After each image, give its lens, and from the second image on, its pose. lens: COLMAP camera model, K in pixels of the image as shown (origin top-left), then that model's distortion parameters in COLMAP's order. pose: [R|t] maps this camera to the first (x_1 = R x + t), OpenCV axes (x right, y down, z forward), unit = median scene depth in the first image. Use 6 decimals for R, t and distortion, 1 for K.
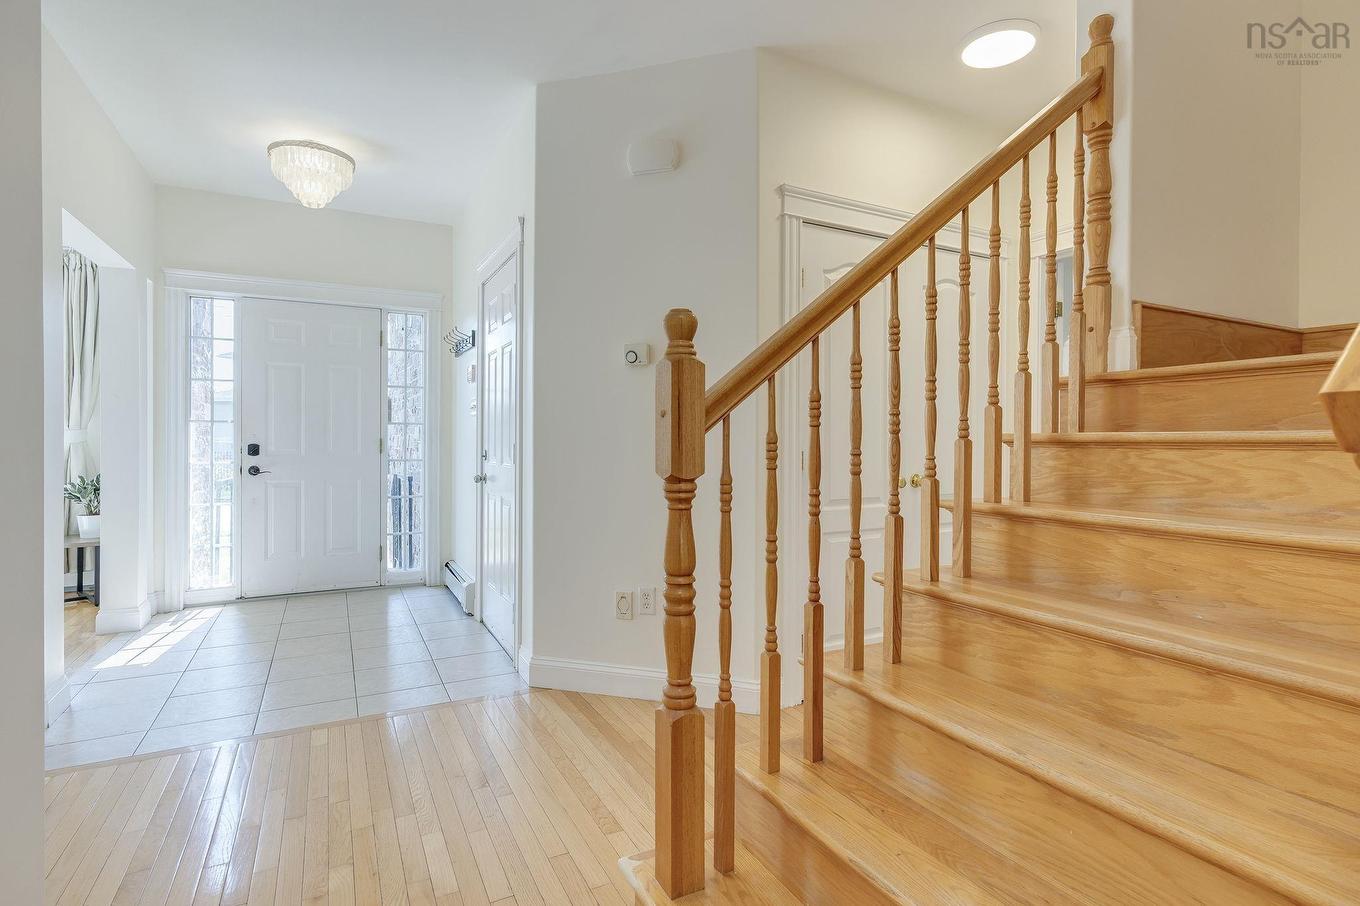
lens RADIAL K [[680.1, 0, 687.6], [0, 680.1, 441.5], [0, 0, 1]] dist [-0.004077, 0.004927]
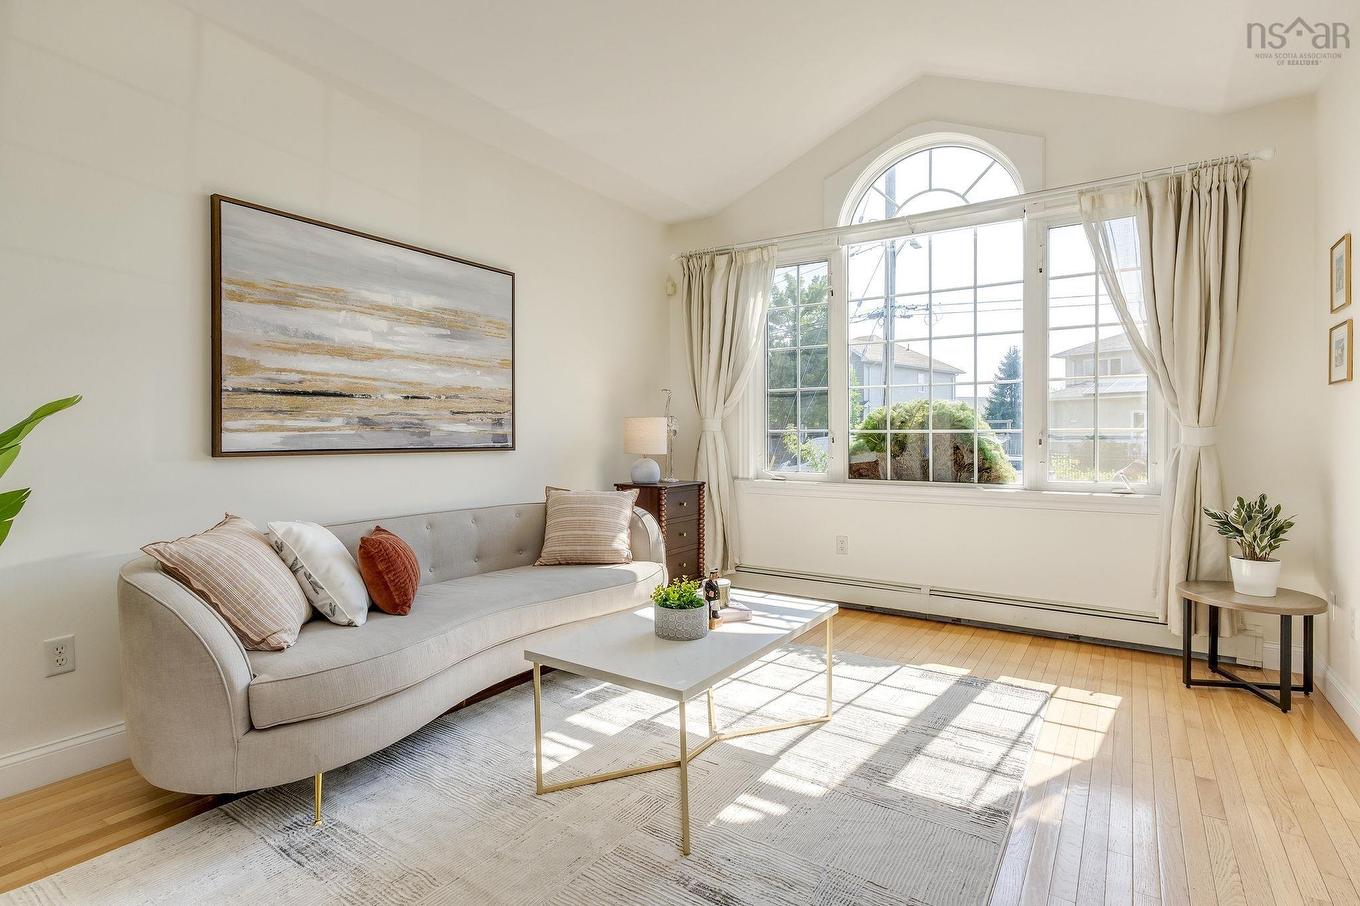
lens RADIAL K [[680.1, 0, 682.4], [0, 680.1, 437.0], [0, 0, 1]] dist [-0.004077, 0.004927]
pose [[0.468367, 0.001059, -0.883533, -0.559973], [0.003682, 0.999988, 0.003150, -0.011534], [0.883526, -0.004729, 0.468357, 0.220364]]
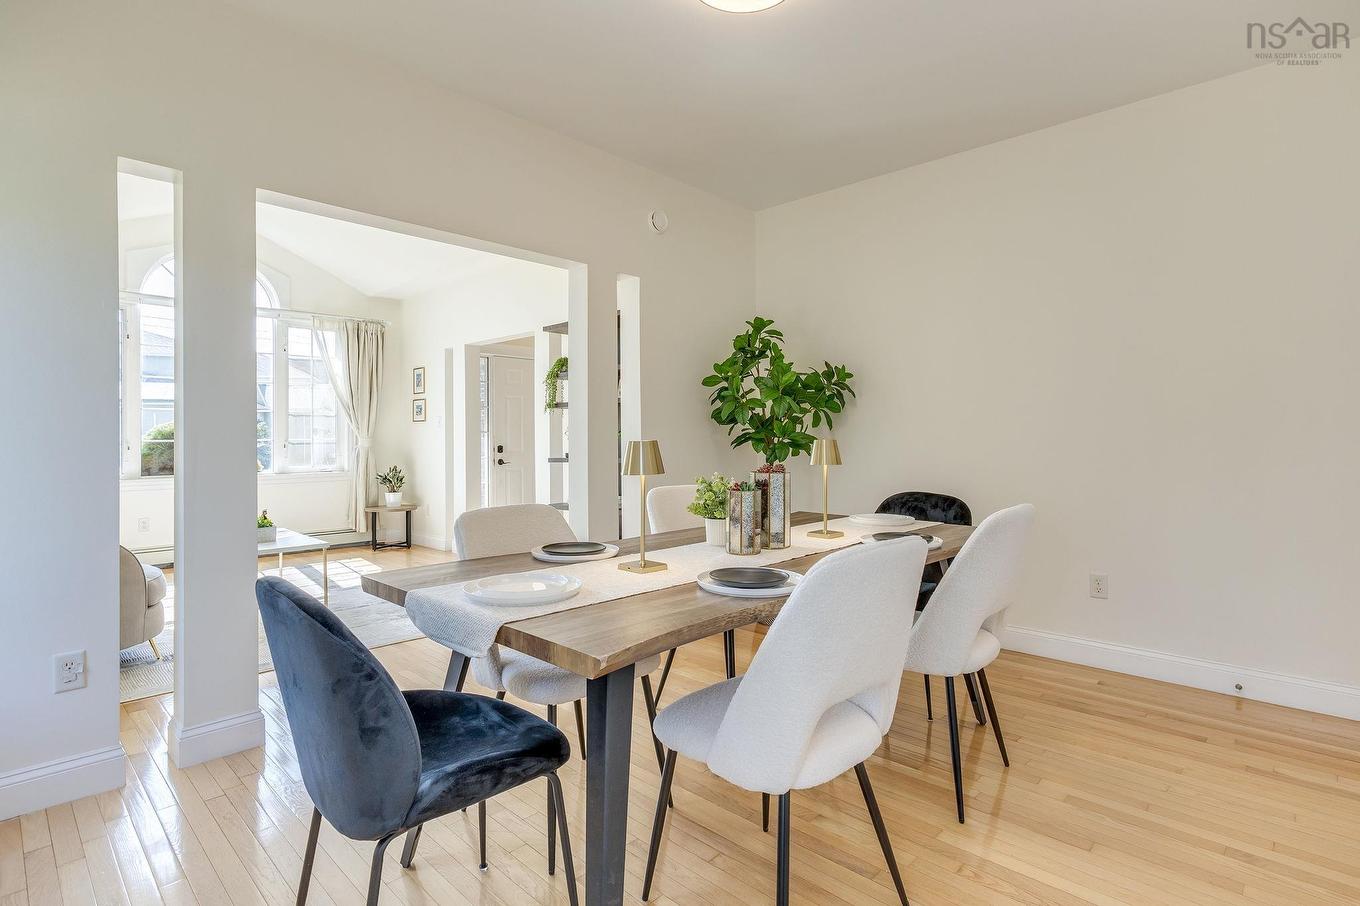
lens RADIAL K [[680.1, 0, 678.4], [0, 680.1, 432.8], [0, 0, 1]] dist [-0.004077, 0.004927]
pose [[0.957095, -0.007737, 0.289670, -0.699957], [0.009533, 0.999943, -0.004789, -0.014934], [-0.289617, 0.007345, 0.957115, -0.685172]]
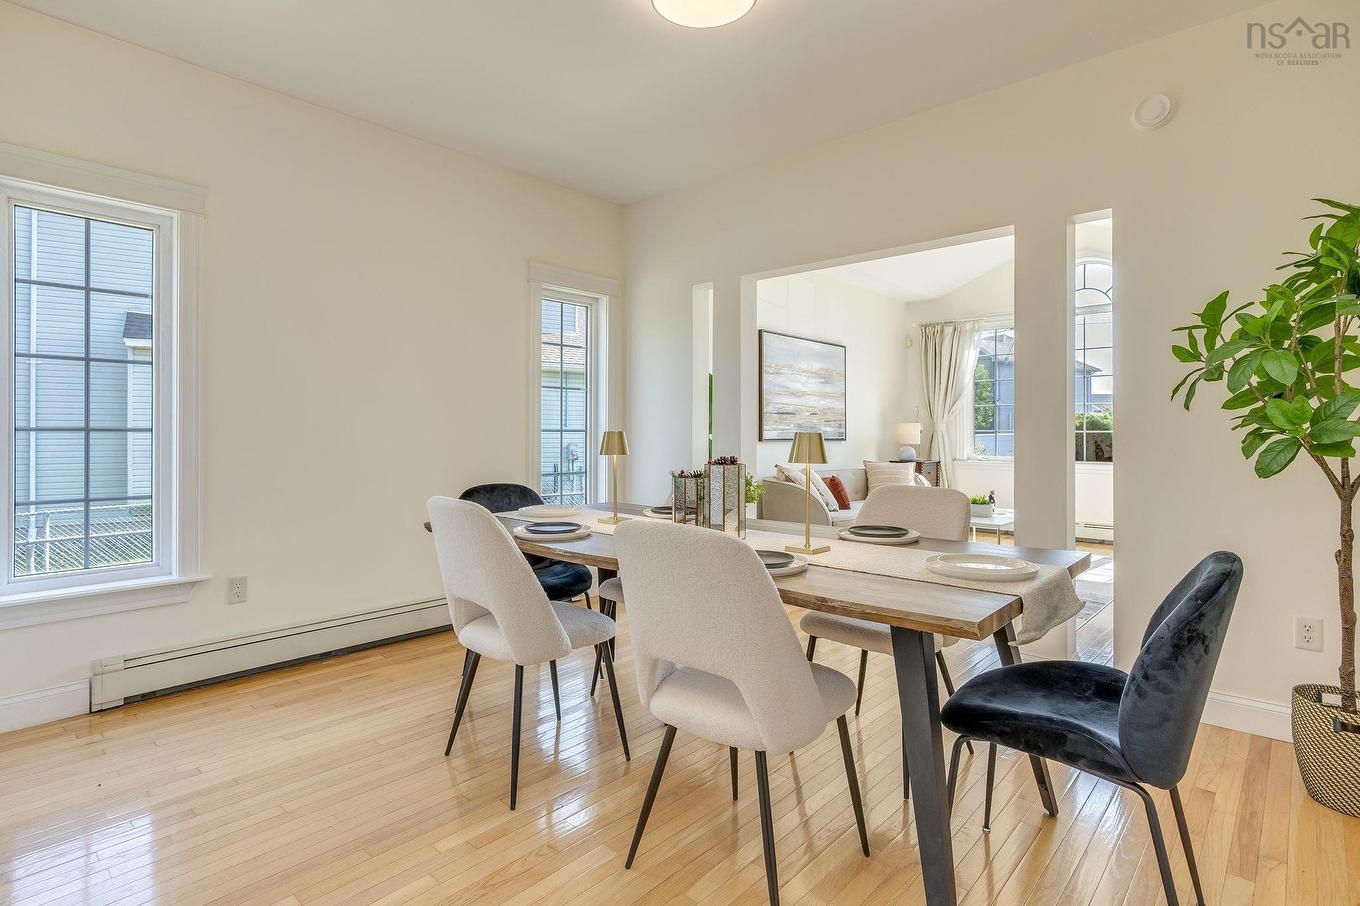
lens RADIAL K [[680.1, 0, 687.0], [0, 680.1, 429.1], [0, 0, 1]] dist [-0.004077, 0.004927]
pose [[0.328256, -0.005443, -0.944573, -0.045852], [-0.000291, 0.999983, -0.005863, -0.010968], [0.944589, 0.002200, 0.328249, -0.421146]]
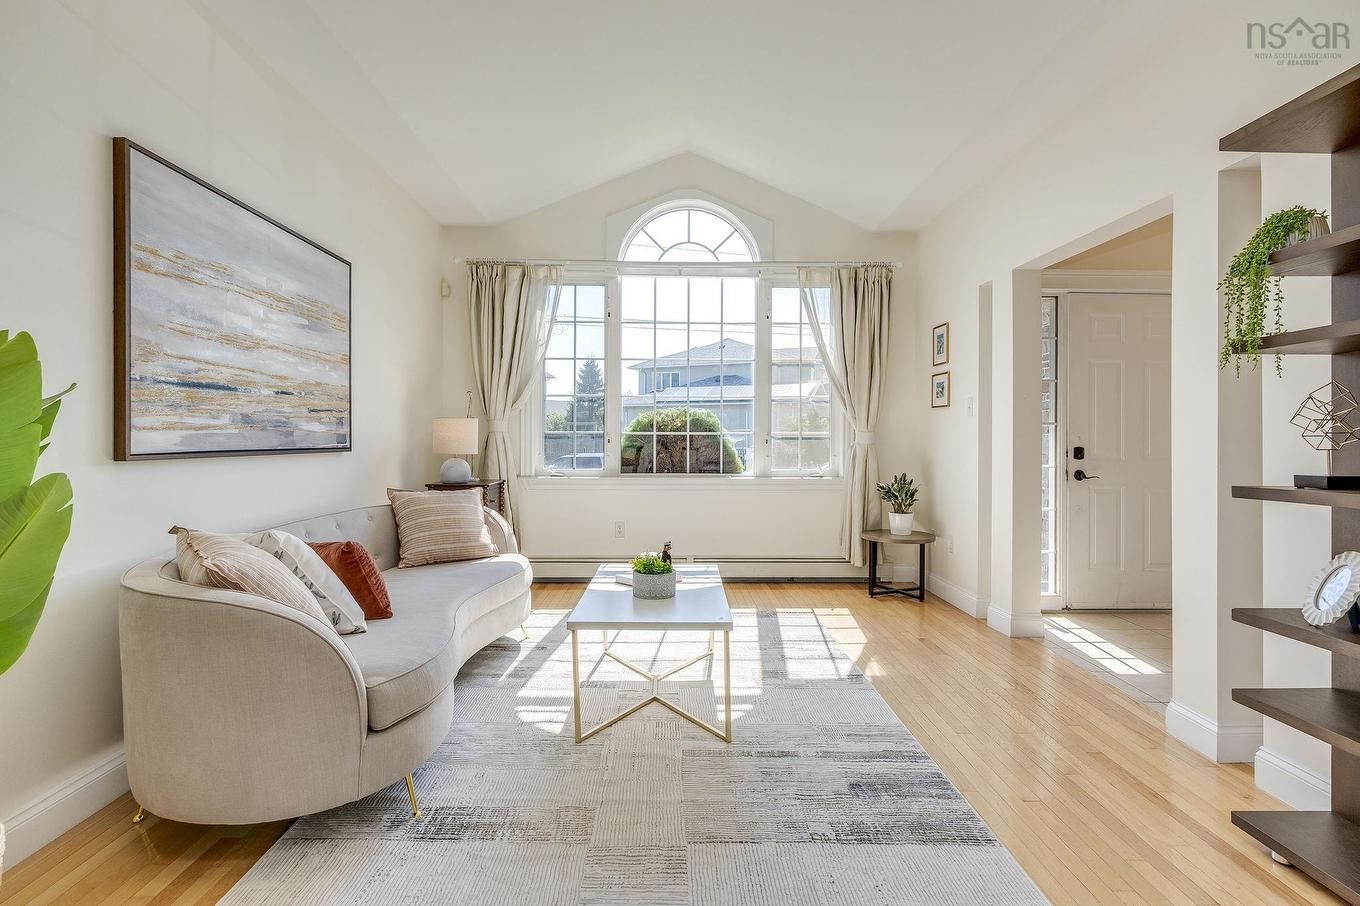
lens RADIAL K [[680.1, 0, 684.4], [0, 680.1, 433.9], [0, 0, 1]] dist [-0.004077, 0.004927]
pose [[0.888306, -0.000154, -0.459252, -0.689765], [-0.000721, 0.999998, -0.001729, -0.012186], [0.459252, 0.001867, 0.888304, -0.089235]]
